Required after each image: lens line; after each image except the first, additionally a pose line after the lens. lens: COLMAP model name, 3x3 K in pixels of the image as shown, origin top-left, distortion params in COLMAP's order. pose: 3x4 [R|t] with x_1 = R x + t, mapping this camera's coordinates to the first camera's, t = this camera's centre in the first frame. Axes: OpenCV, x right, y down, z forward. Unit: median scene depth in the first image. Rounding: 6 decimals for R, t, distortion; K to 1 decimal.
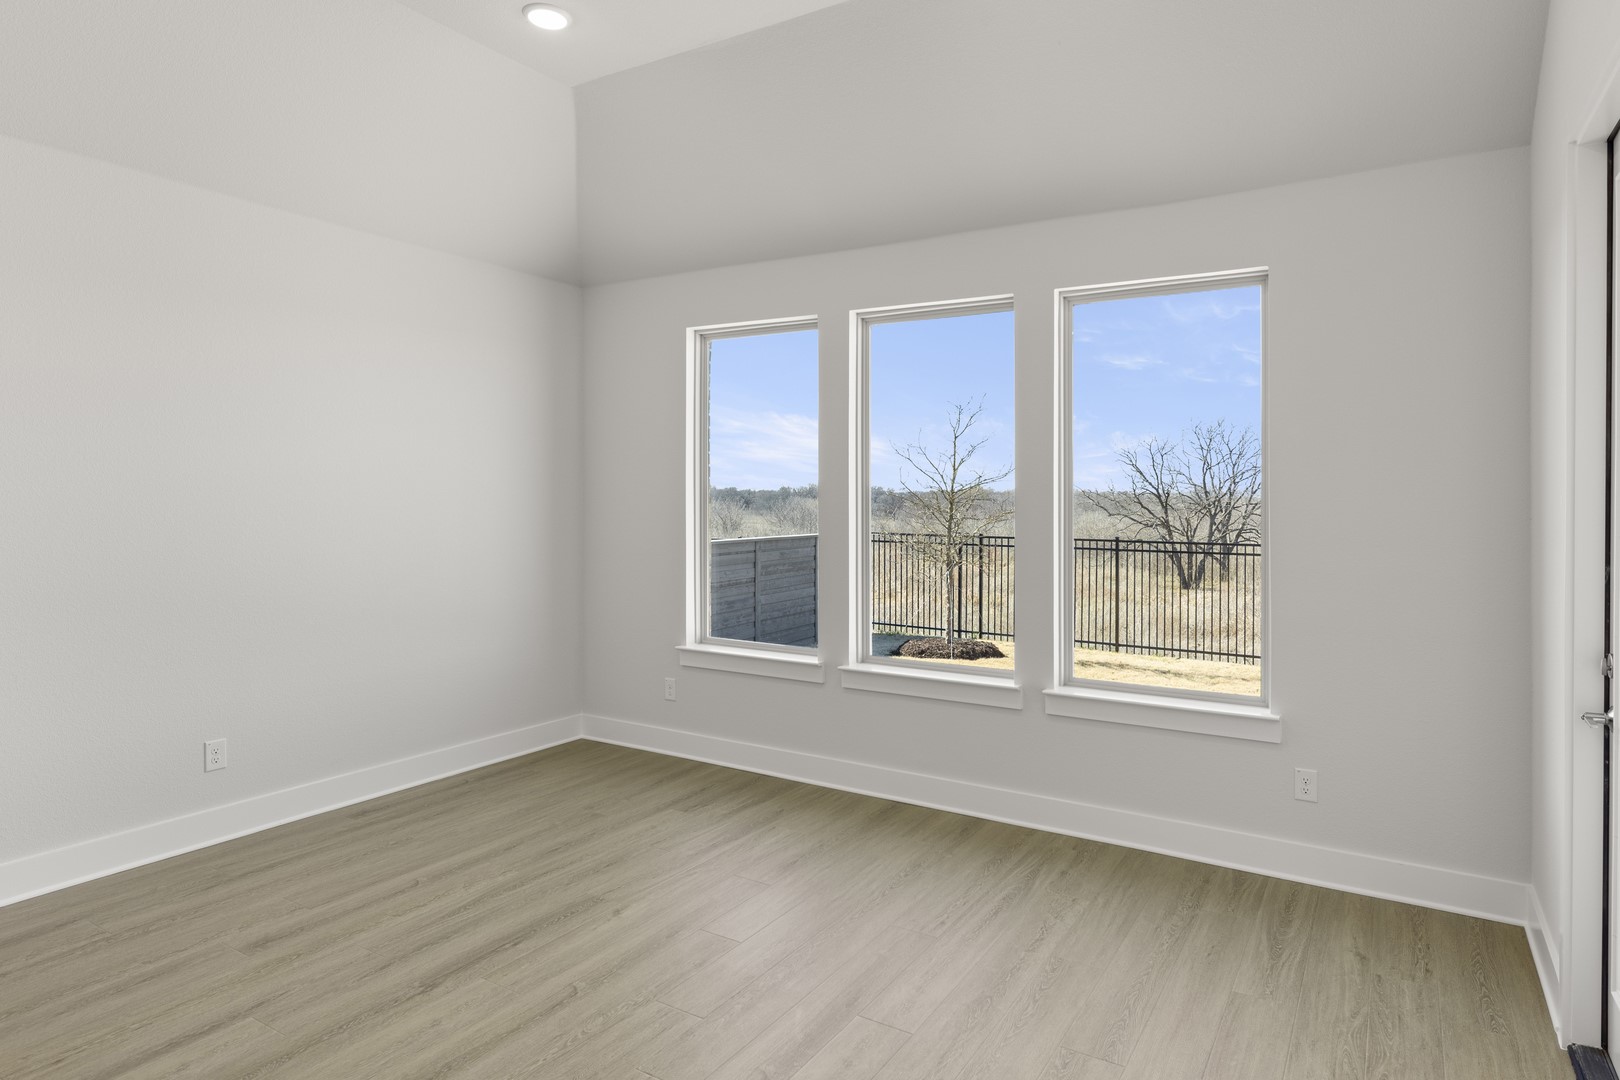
lens RADIAL K [[913.0, 0, 910.8], [0, 913.0, 506.1], [0, 0, 1]] dist [-0.014112, -0.001296]
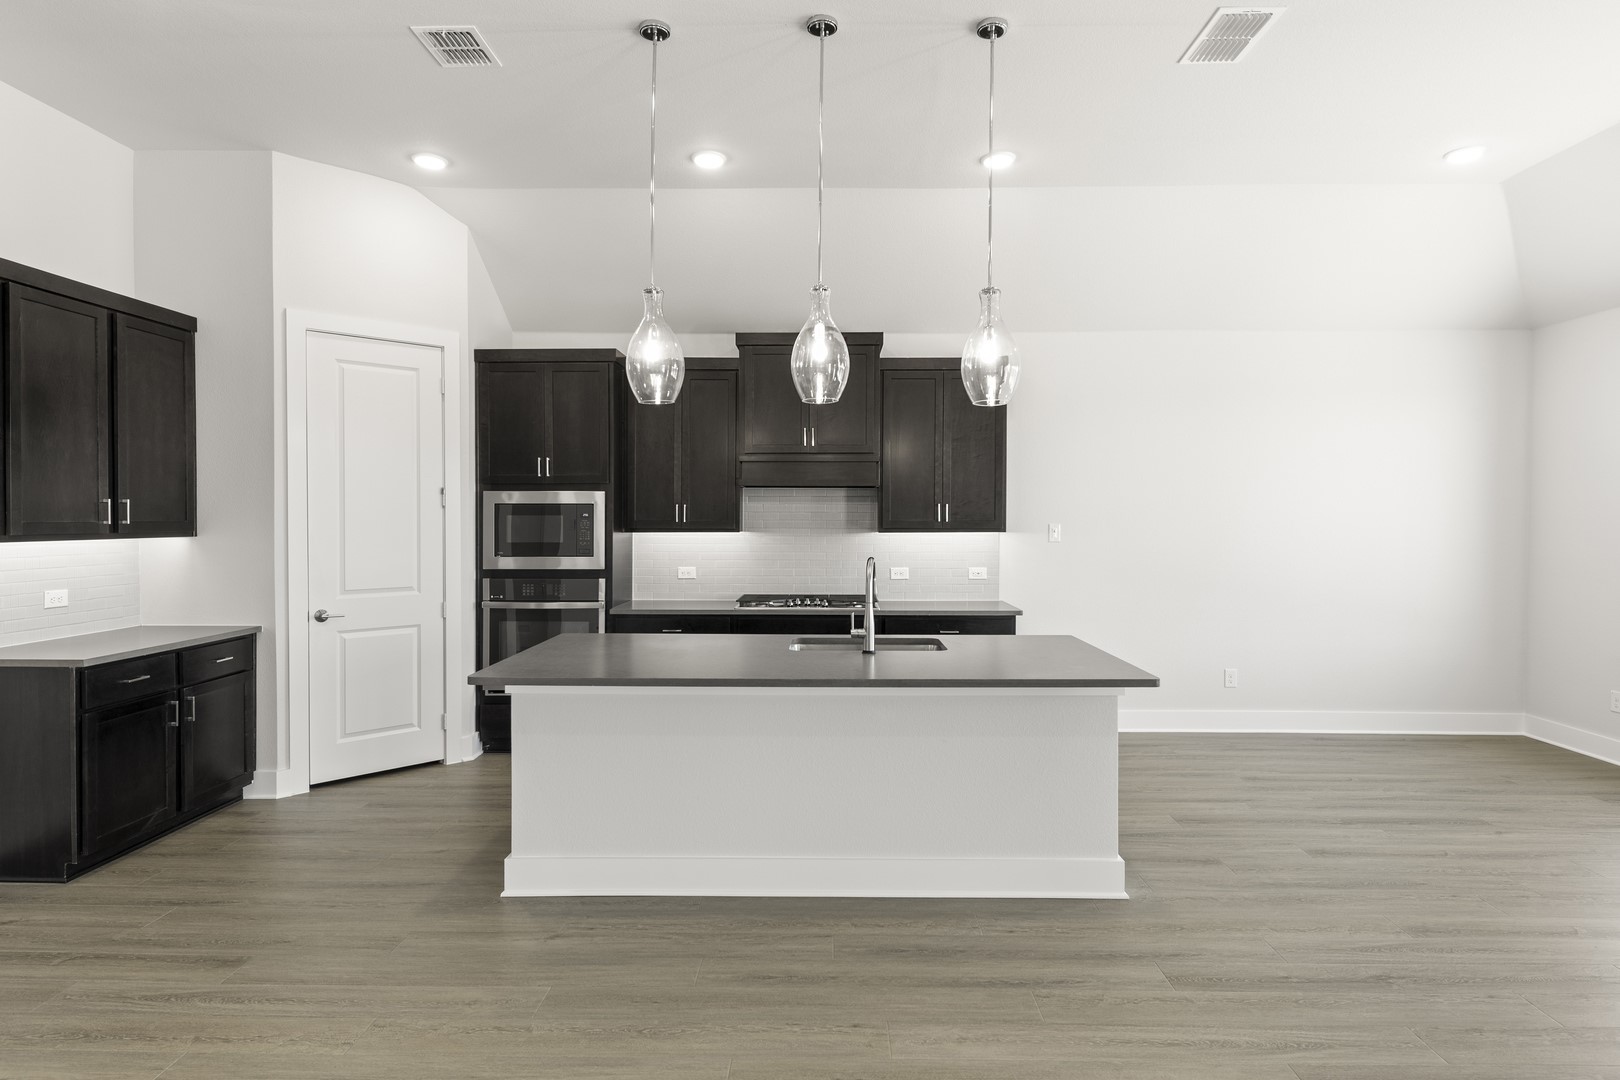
lens RADIAL K [[896.1, 0, 804.5], [0, 896.1, 533.7], [0, 0, 1]] dist [0.010914, -0.007486]
pose [[0.452503, 0.008658, -0.891721, 0.305739], [-0.005431, 0.999961, 0.006952, 0.007617], [0.891746, 0.001697, 0.452533, -0.393699]]
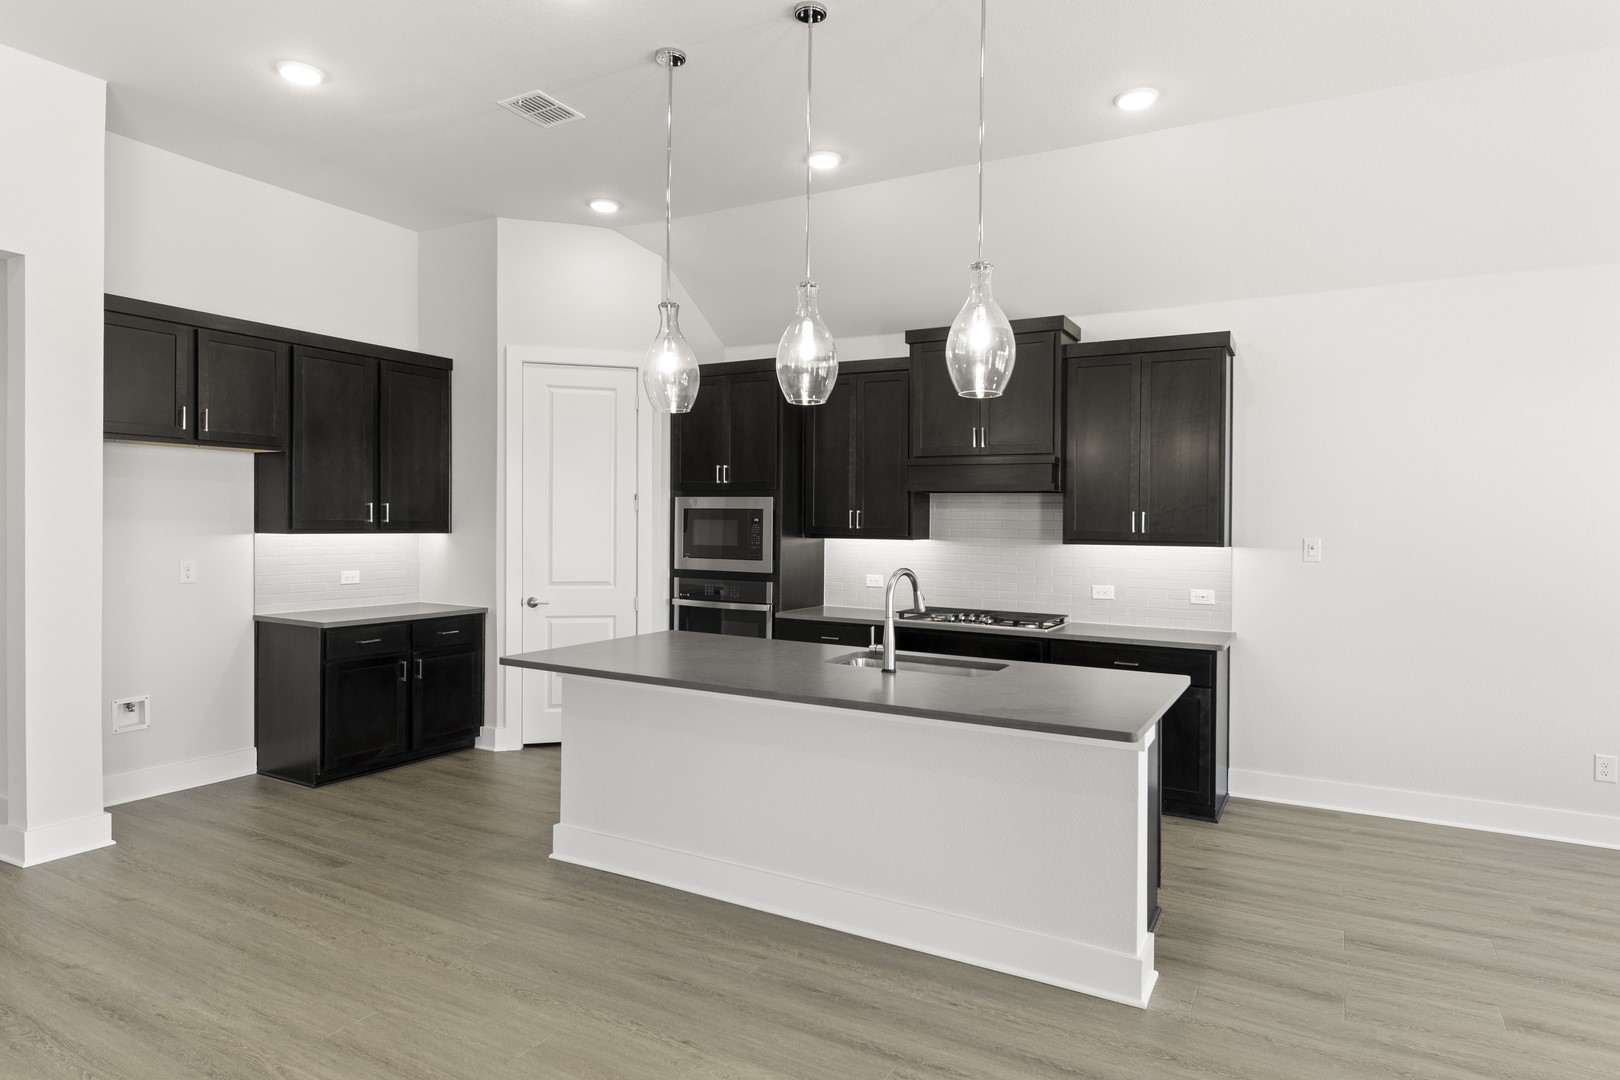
lens RADIAL K [[933.2, 0, 779.3], [0, 933.2, 530.5], [0, 0, 1]] dist [0.010281, -0.008374]
pose [[-0.039264, -0.000169, -0.999229, 0.402659], [-0.024086, 0.999710, 0.000777, 0.004950], [0.998939, 0.024098, -0.039256, 0.016655]]
